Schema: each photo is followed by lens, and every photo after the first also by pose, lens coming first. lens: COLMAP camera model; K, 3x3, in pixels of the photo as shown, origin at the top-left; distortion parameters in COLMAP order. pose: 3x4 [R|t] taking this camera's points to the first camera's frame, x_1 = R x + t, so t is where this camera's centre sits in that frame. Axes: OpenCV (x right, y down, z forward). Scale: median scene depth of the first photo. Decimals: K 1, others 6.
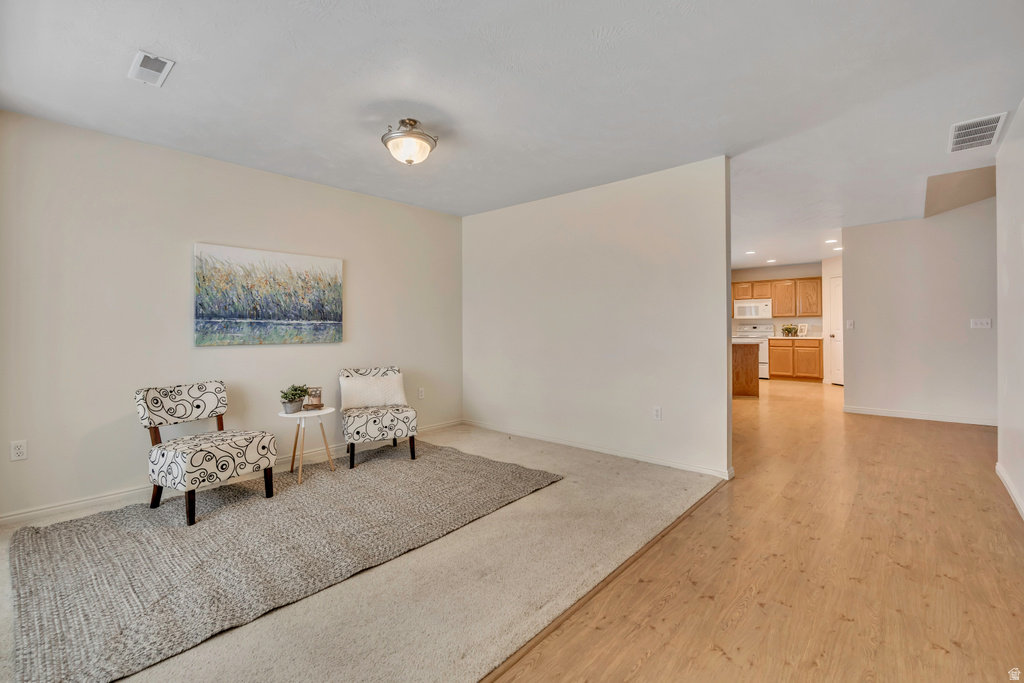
lens RADIAL K [[447.0, 0, 513.2], [0, 447.0, 322.3], [0, 0, 1]] dist [-0.006150, 0.001328]
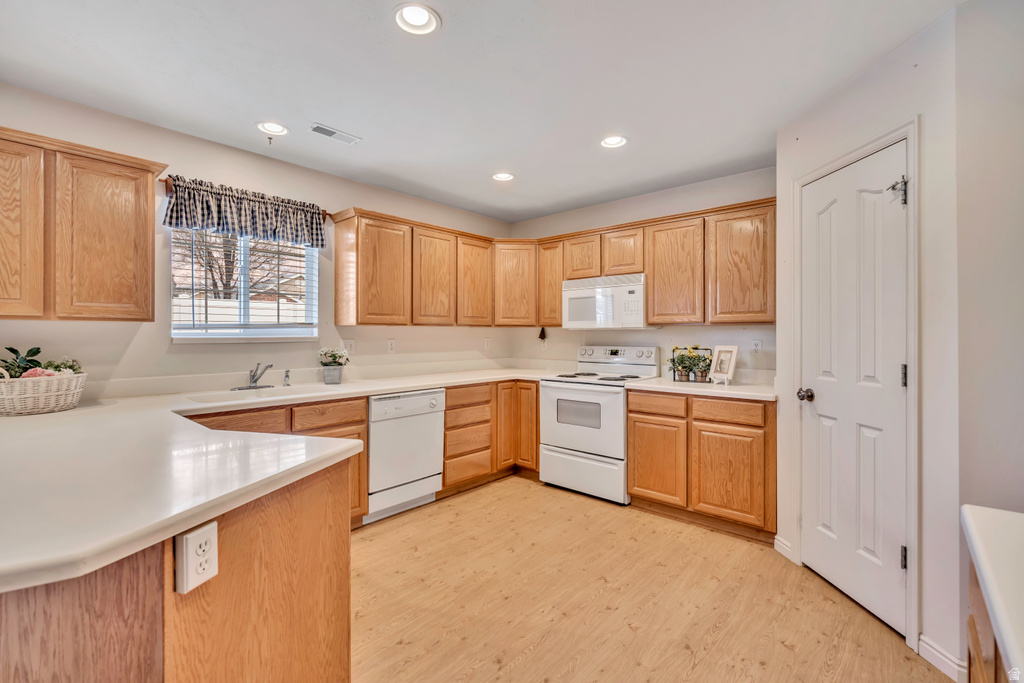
lens RADIAL K [[447.0, 0, 511.6], [0, 447.0, 337.1], [0, 0, 1]] dist [-0.006150, 0.001328]
pose [[0.999985, 0.004031, 0.003760, 0.487839], [-0.004089, 0.999872, 0.015489, -0.007759], [-0.003697, -0.015504, 0.999873, 0.665014]]
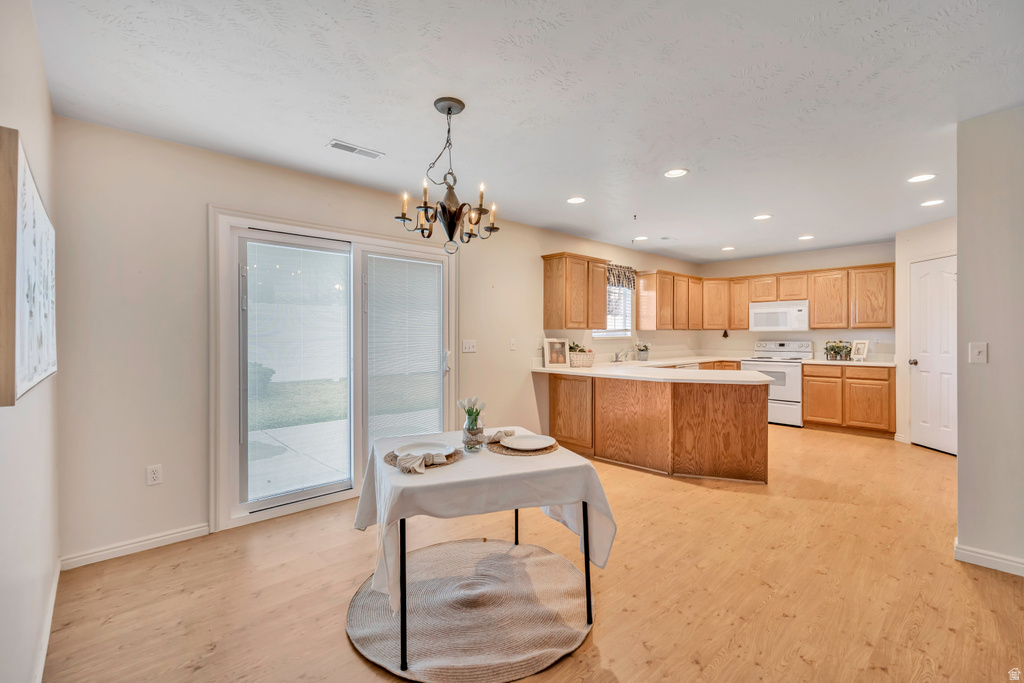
lens RADIAL K [[447.0, 0, 509.0], [0, 447.0, 338.6], [0, 0, 1]] dist [-0.006150, 0.001328]
pose [[0.995546, -0.000338, -0.094279, 0.222281], [0.002040, 0.999837, 0.017957, -0.010824], [0.094257, -0.018069, 0.995384, 0.338290]]
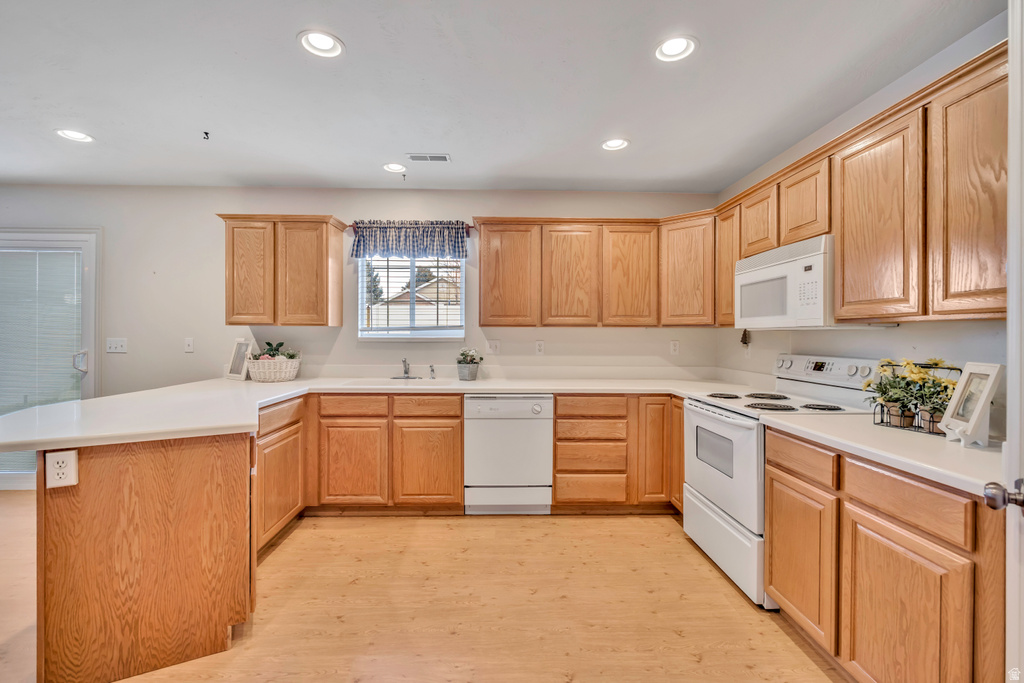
lens RADIAL K [[447.0, 0, 508.5], [0, 447.0, 338.7], [0, 0, 1]] dist [-0.006150, 0.001328]
pose [[0.689341, 0.012735, -0.724325, 0.648100], [-0.001454, 0.999868, 0.016197, -0.007443], [0.724435, -0.010112, 0.689269, 0.771005]]
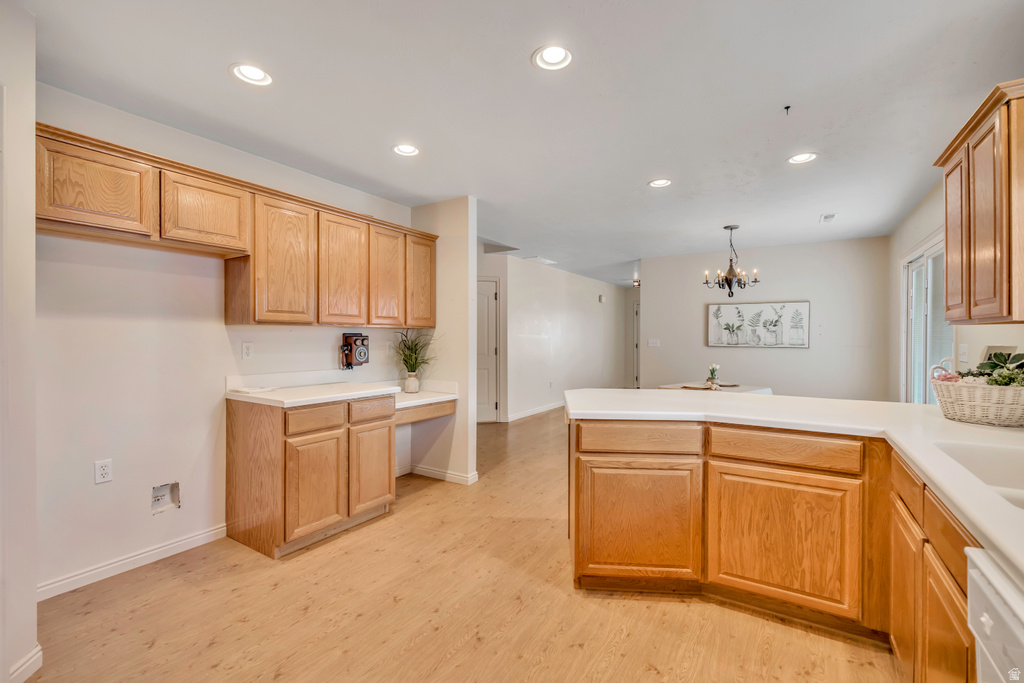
lens RADIAL K [[447.0, 0, 513.6], [0, 447.0, 337.0], [0, 0, 1]] dist [-0.006150, 0.001328]
pose [[-0.984861, -0.000539, -0.173348, 0.503427], [0.000718, 0.999974, -0.007188, -0.004803], [0.173347, -0.007204, -0.984834, 1.045822]]
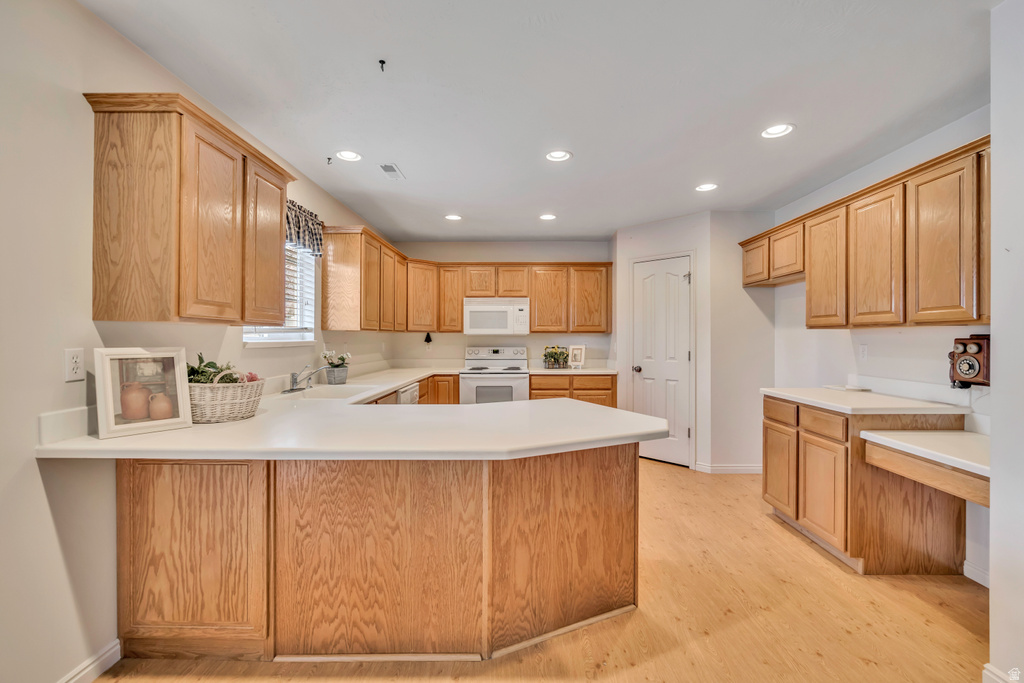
lens RADIAL K [[447.0, 0, 515.3], [0, 447.0, 340.5], [0, 0, 1]] dist [-0.006150, 0.001328]
pose [[0.748809, 0.000799, 0.662785, 0.221343], [-0.009447, 0.999911, 0.009468, -0.007367], [-0.662718, -0.013352, 0.748750, 0.631657]]
